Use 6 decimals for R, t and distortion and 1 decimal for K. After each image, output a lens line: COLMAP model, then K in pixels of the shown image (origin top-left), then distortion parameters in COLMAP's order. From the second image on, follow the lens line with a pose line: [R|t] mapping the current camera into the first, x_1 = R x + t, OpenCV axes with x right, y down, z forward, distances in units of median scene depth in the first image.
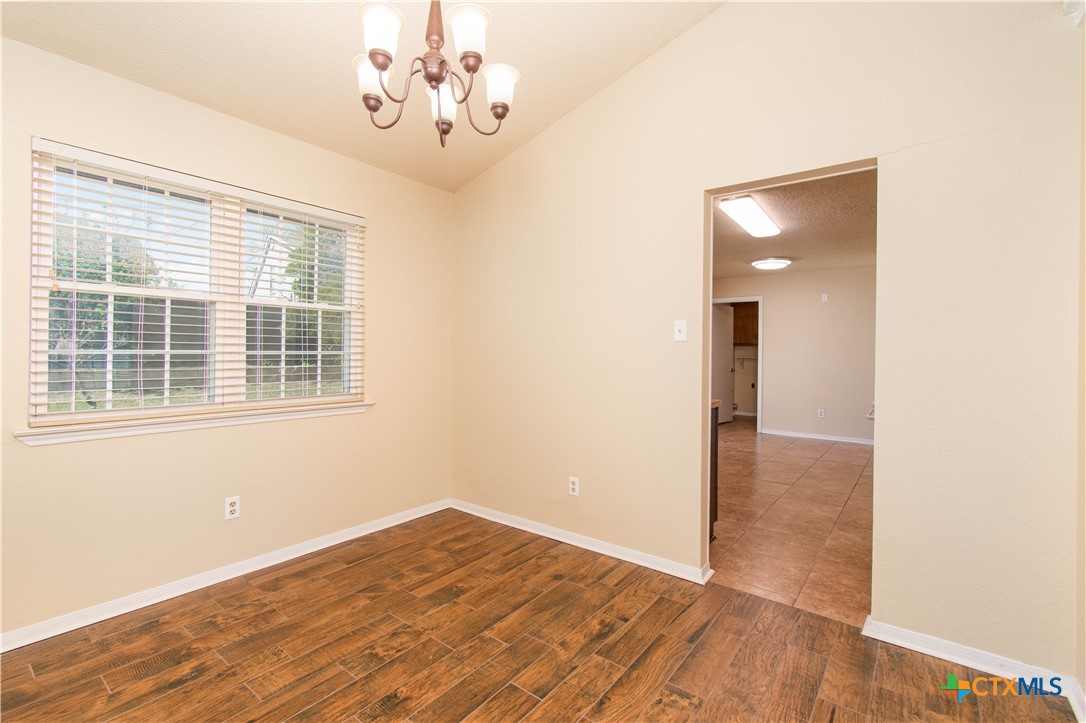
lens RADIAL K [[486.9, 0, 544.9], [0, 486.9, 358.7], [0, 0, 1]] dist [0.003215, -0.000841]
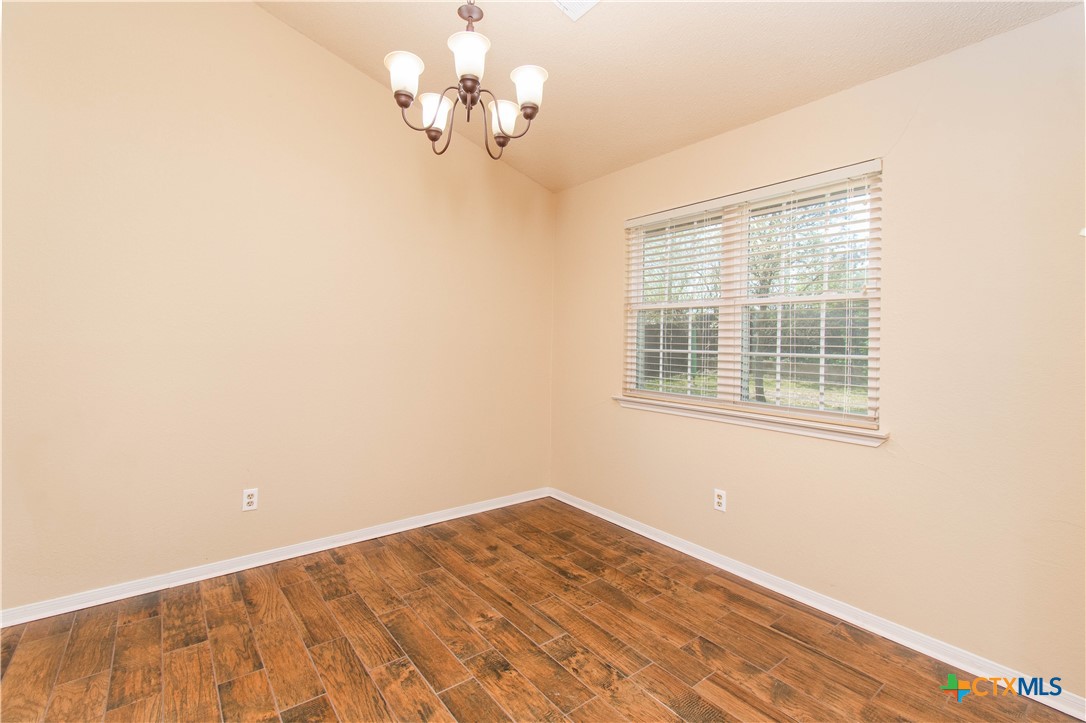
lens RADIAL K [[486.9, 0, 544.9], [0, 486.9, 358.7], [0, 0, 1]] dist [0.003215, -0.000841]
pose [[-0.245570, 0.014893, -0.969264, 0.543243], [-0.042016, 0.998779, 0.025992, -0.013338], [0.968468, 0.047108, -0.244644, 1.025023]]
